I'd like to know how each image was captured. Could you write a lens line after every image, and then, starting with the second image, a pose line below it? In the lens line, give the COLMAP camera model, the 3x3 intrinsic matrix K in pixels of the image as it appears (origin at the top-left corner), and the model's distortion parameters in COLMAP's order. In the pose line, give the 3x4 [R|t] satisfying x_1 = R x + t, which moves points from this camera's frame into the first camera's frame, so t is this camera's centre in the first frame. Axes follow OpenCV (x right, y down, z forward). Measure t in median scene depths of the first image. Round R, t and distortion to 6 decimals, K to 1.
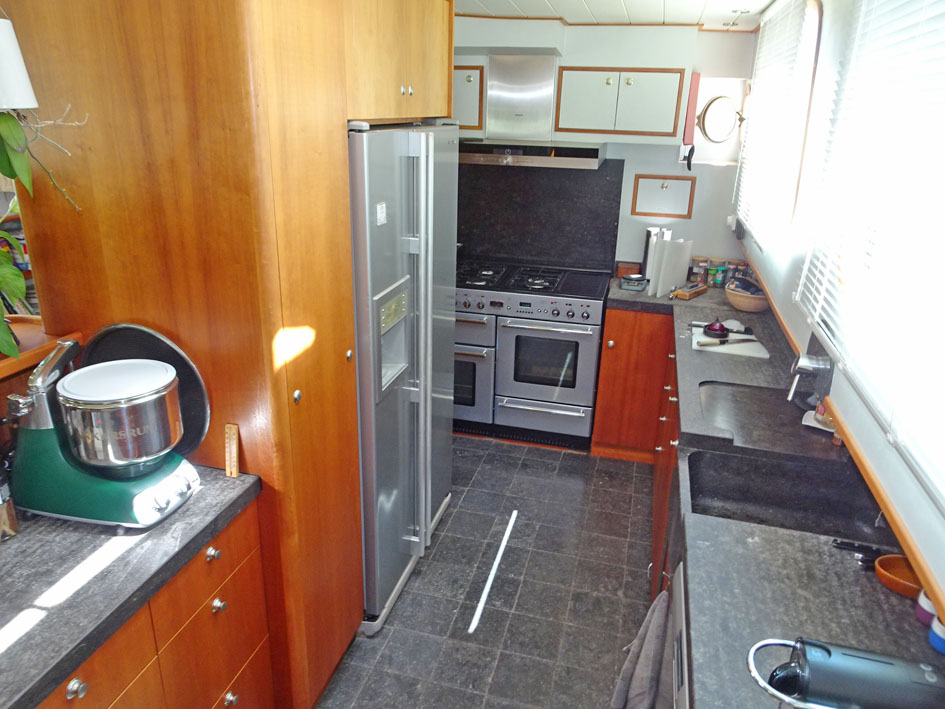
lens RADIAL K [[673.0, 0, 472.5], [0, 673.0, 354.5], [0, 0, 1]] dist [-0.003204, -0.003199]
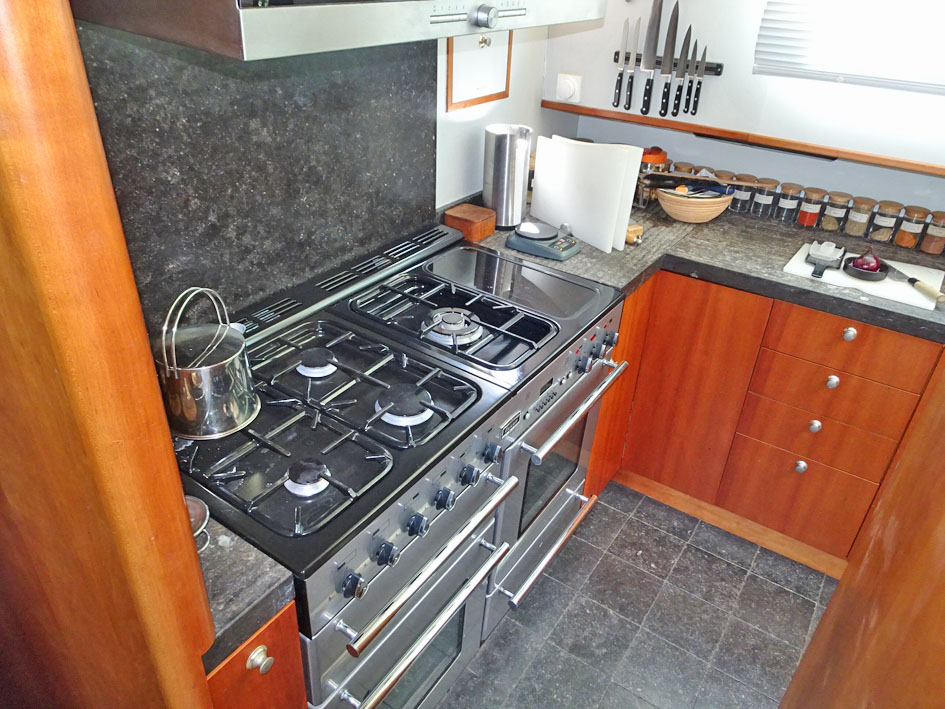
lens RADIAL K [[673.0, 0, 472.5], [0, 673.0, 354.5], [0, 0, 1]] dist [-0.003204, -0.003199]
pose [[0.338486, -0.498494, 0.798080, -0.227251], [0.296487, 0.861443, 0.412324, -0.243528], [-0.893041, 0.097054, 0.439383, 0.761511]]
